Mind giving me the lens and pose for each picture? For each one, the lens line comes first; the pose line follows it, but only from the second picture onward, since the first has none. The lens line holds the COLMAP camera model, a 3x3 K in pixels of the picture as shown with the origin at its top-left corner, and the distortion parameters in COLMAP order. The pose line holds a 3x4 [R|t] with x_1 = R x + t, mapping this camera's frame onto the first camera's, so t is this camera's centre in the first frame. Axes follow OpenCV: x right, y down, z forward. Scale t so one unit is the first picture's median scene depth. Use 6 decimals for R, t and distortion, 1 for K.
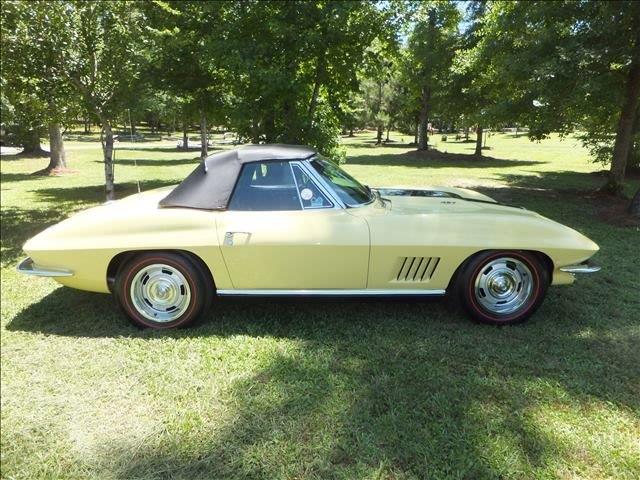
lens RADIAL K [[440.3, 0, 320.0], [0, 440.3, 240.0], [0, 0, 1]] dist [-0.007865, 0.004775]
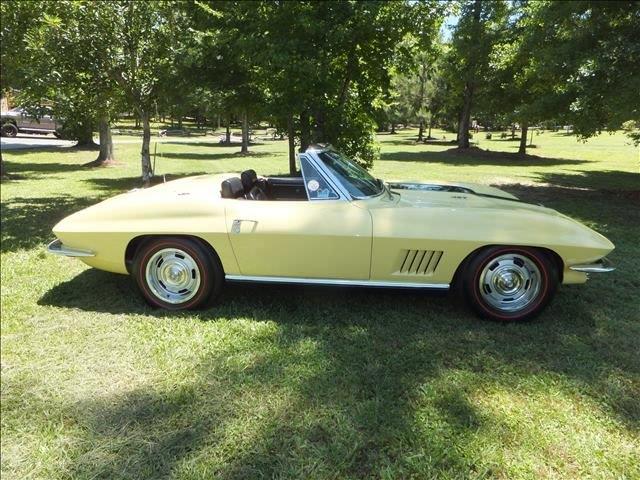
lens RADIAL K [[440.3, 0, 320.0], [0, 440.3, 240.0], [0, 0, 1]] dist [-0.007865, 0.004775]
pose [[0.994881, 0.031621, -0.095978, 0.079768], [-0.030990, 0.999487, 0.008064, 0.013156], [0.096184, -0.005048, 0.995351, -0.019502]]
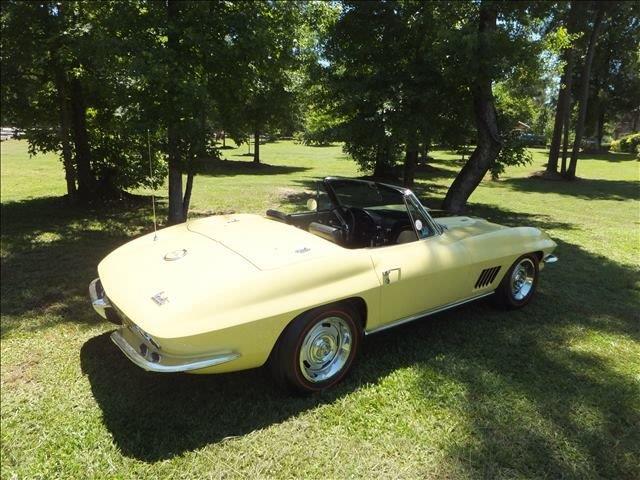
lens RADIAL K [[433.6, 0, 320.0], [0, 433.6, 240.0], [0, 0, 1]] dist [0.000277, 0.001625]
pose [[0.804222, -0.110165, 0.584029, -0.772941], [0.110155, 0.993274, 0.035675, -0.119712], [-0.584031, 0.035643, 0.810948, 0.253675]]
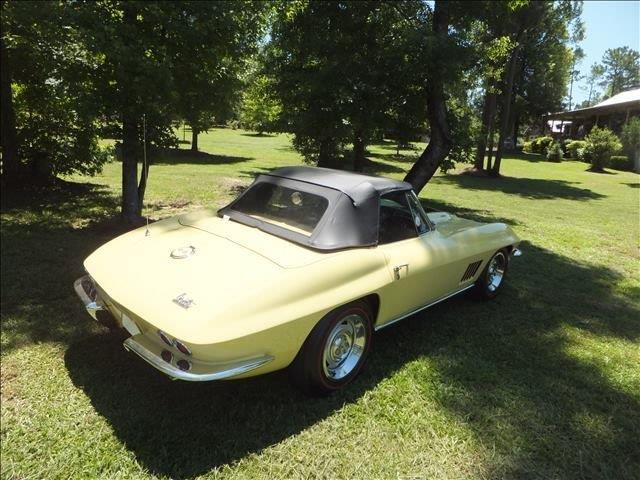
lens RADIAL K [[432.0, 0, 320.0], [0, 432.0, 240.0], [0, 0, 1]] dist [-0.005500, 0.001113]
pose [[0.692035, -0.122687, 0.711361, -0.884171], [0.098798, 0.992275, 0.075022, -0.146536], [-0.715071, 0.018364, 0.698811, 0.381280]]
